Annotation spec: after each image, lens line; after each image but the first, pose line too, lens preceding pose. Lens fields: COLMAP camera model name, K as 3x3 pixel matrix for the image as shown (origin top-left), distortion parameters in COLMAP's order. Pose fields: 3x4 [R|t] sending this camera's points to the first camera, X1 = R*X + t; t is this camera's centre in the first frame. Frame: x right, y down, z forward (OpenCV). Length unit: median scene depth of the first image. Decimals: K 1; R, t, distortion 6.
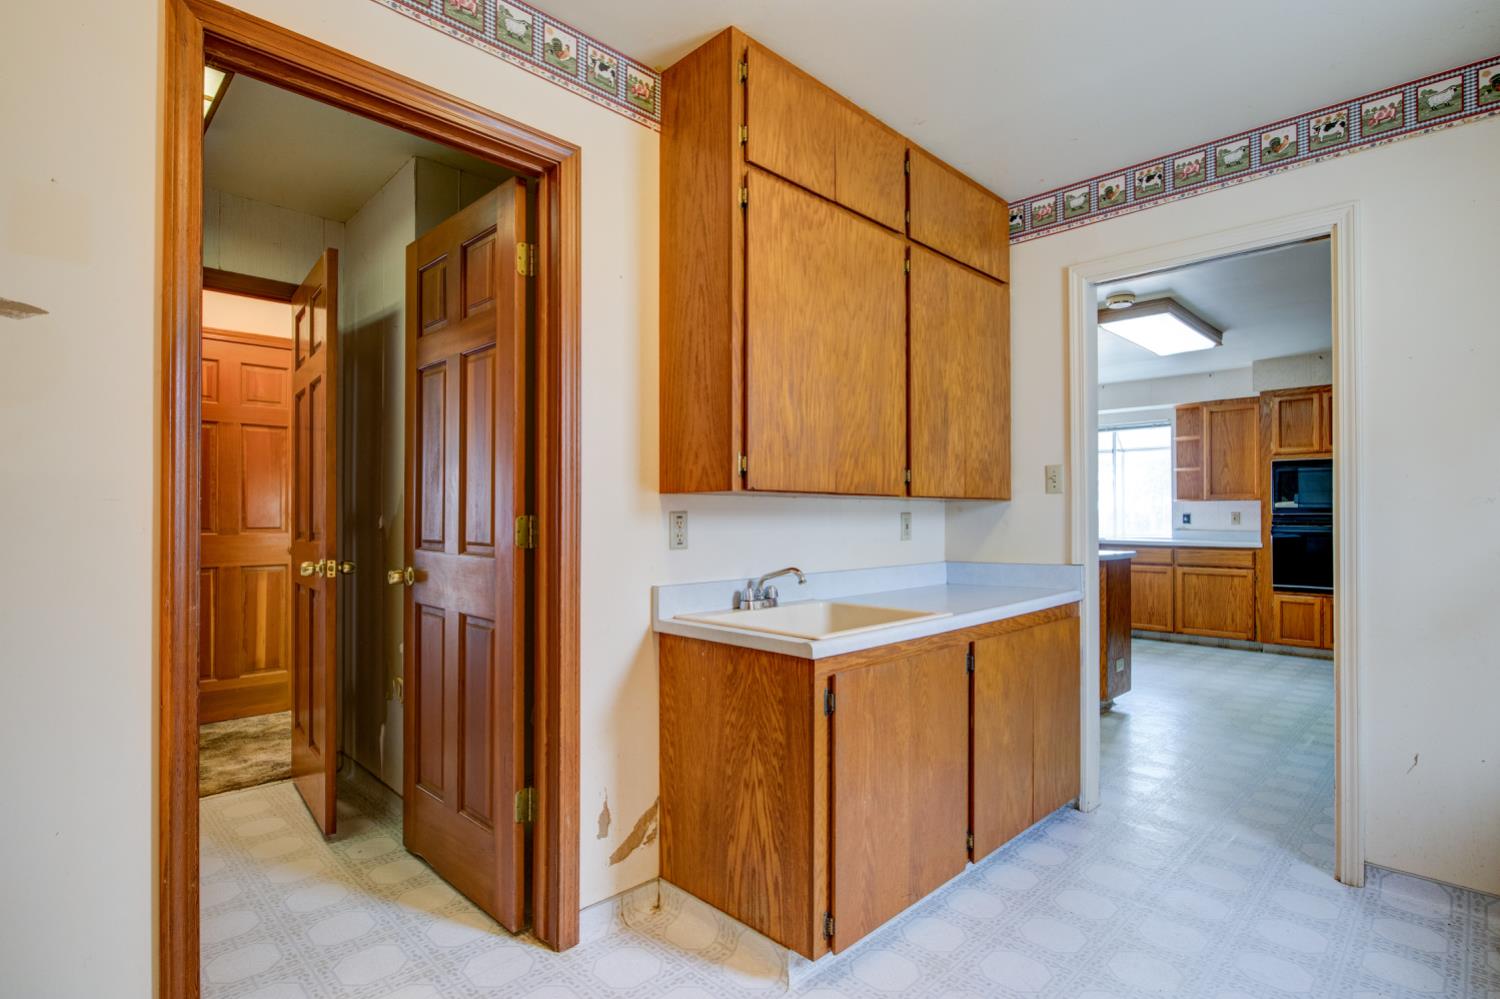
lens RADIAL K [[744.2, 0, 744.7], [0, 744.2, 503.3], [0, 0, 1]] dist [-0.004548, -0.001992]
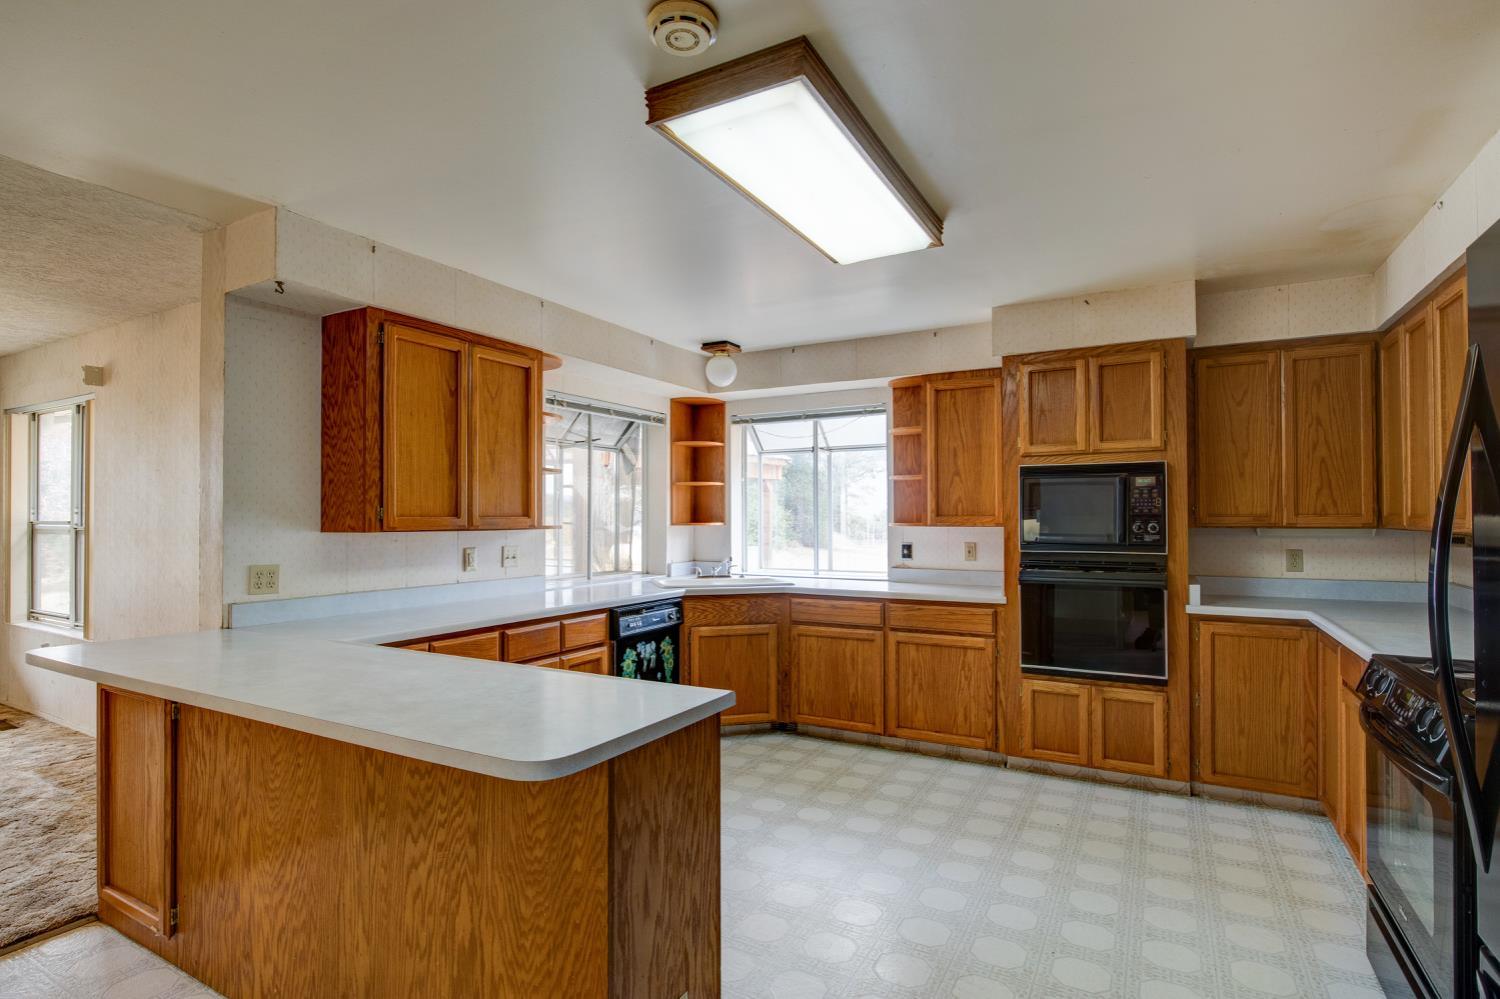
lens RADIAL K [[744.2, 0, 755.4], [0, 744.2, 505.9], [0, 0, 1]] dist [-0.004548, -0.001992]
pose [[0.957007, -0.002208, 0.290055, 0.293192], [0.002102, 0.999998, 0.000678, -0.022755], [-0.290056, -0.000039, 0.957010, 0.431752]]
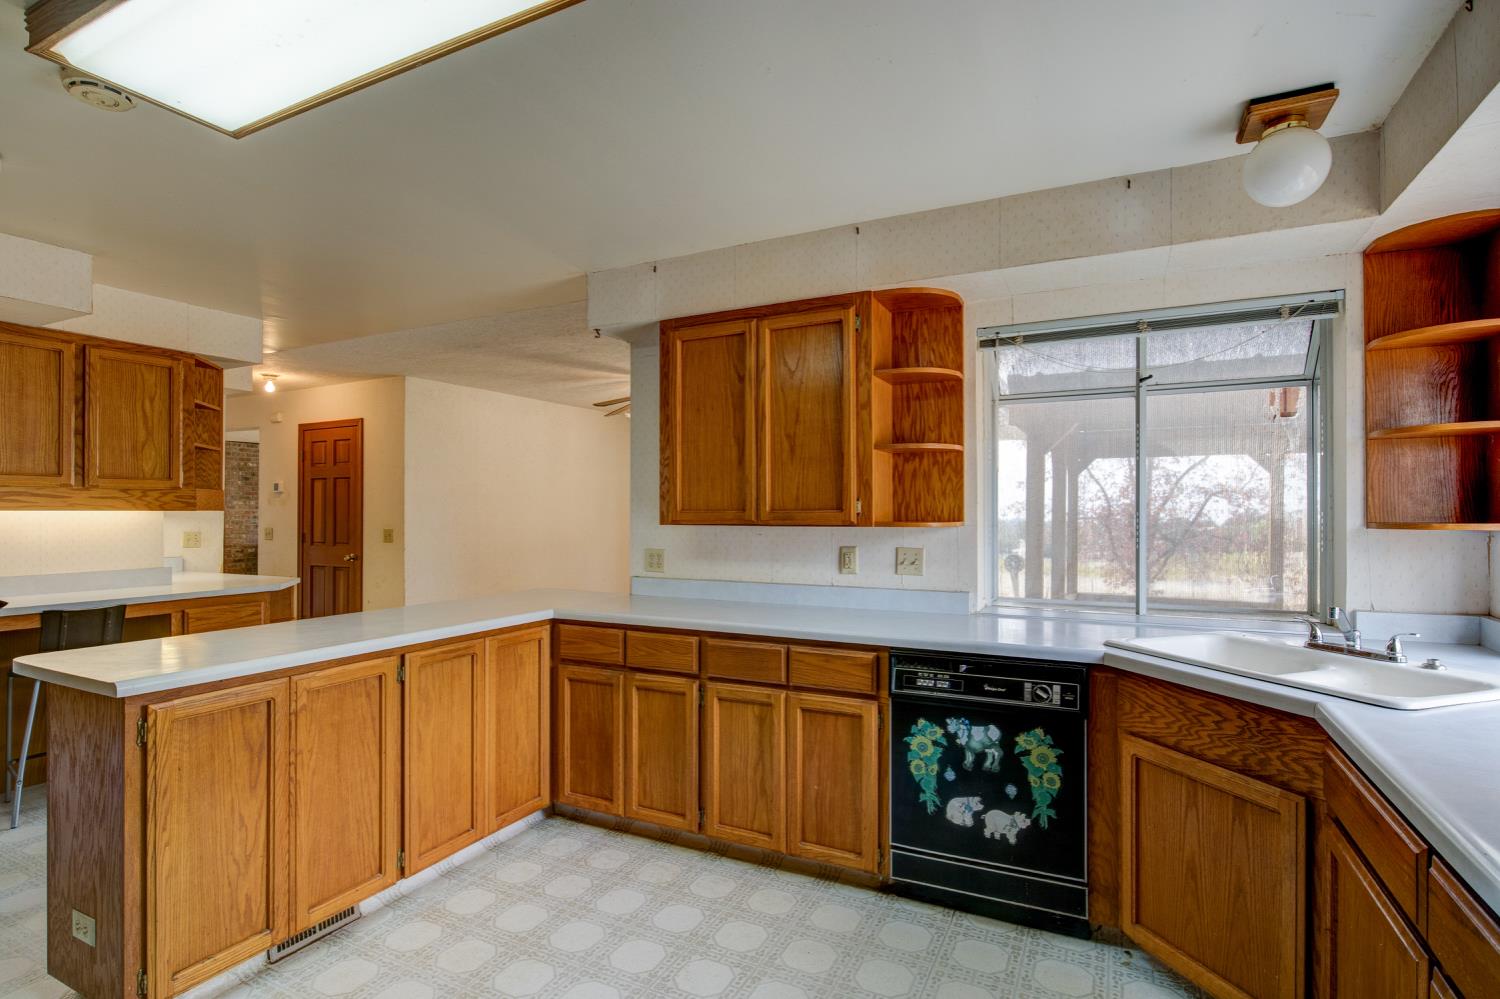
lens RADIAL K [[744.2, 0, 746.2], [0, 744.2, 507.4], [0, 0, 1]] dist [-0.004548, -0.001992]
pose [[0.324558, -0.009720, -0.945816, 0.692196], [0.018539, 0.999820, -0.003913, -0.015531], [0.945684, -0.016265, 0.324680, 0.823152]]
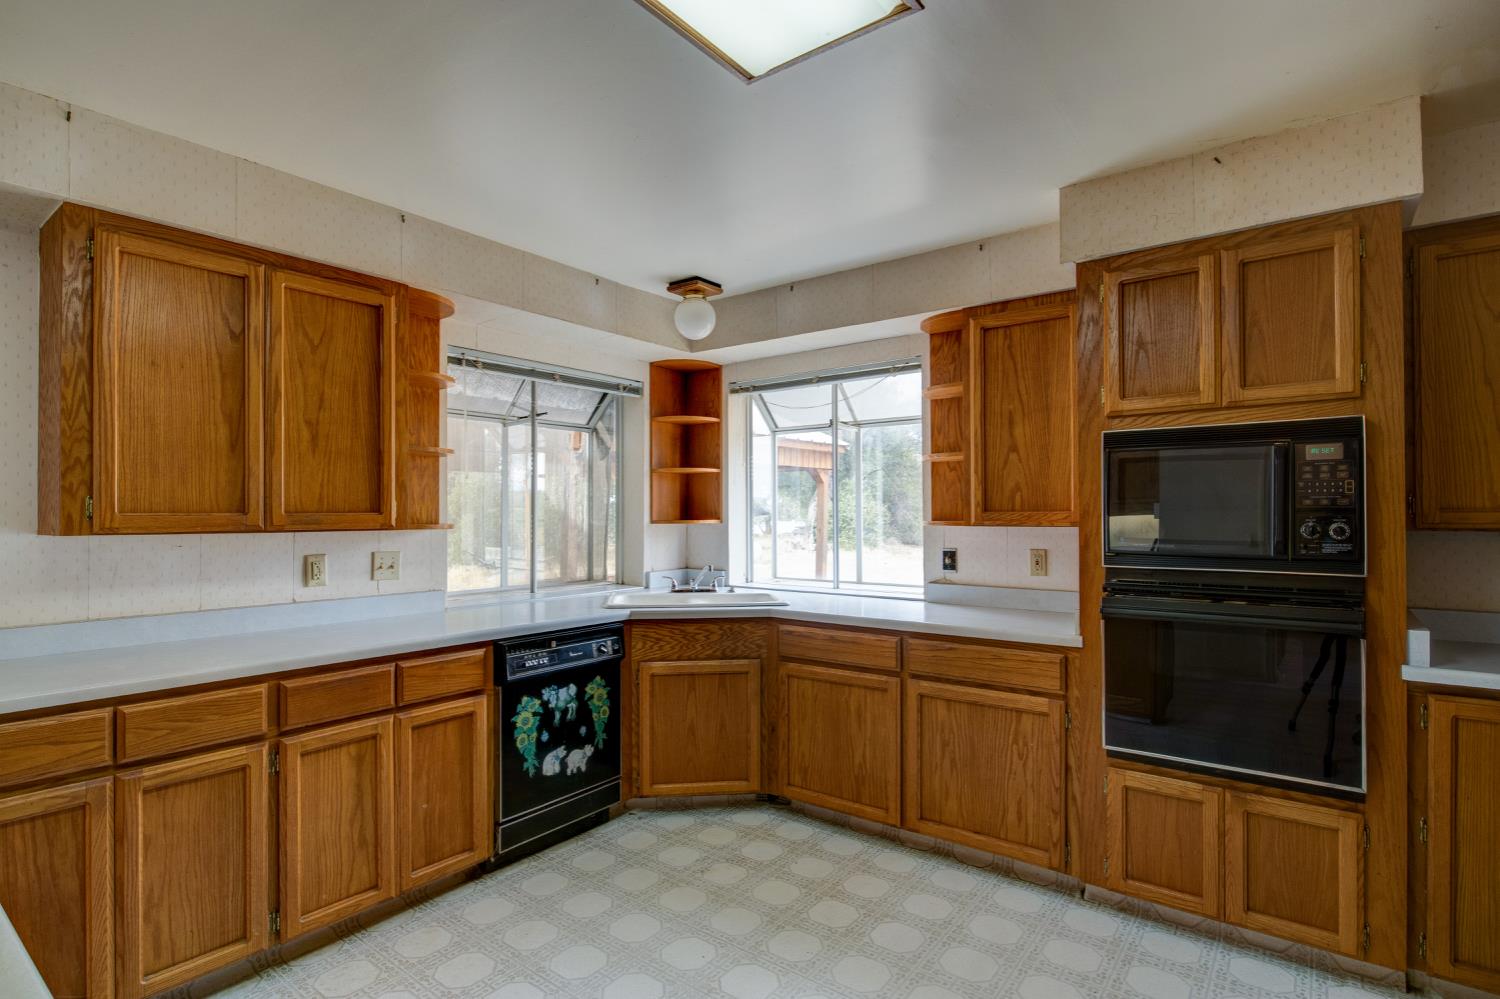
lens RADIAL K [[744.2, 0, 752.4], [0, 744.2, 506.3], [0, 0, 1]] dist [-0.004548, -0.001992]
pose [[0.989365, -0.005898, 0.145334, 0.434400], [0.004977, 0.999965, 0.006704, -0.019721], [-0.145368, -0.005909, 0.989360, 0.589535]]
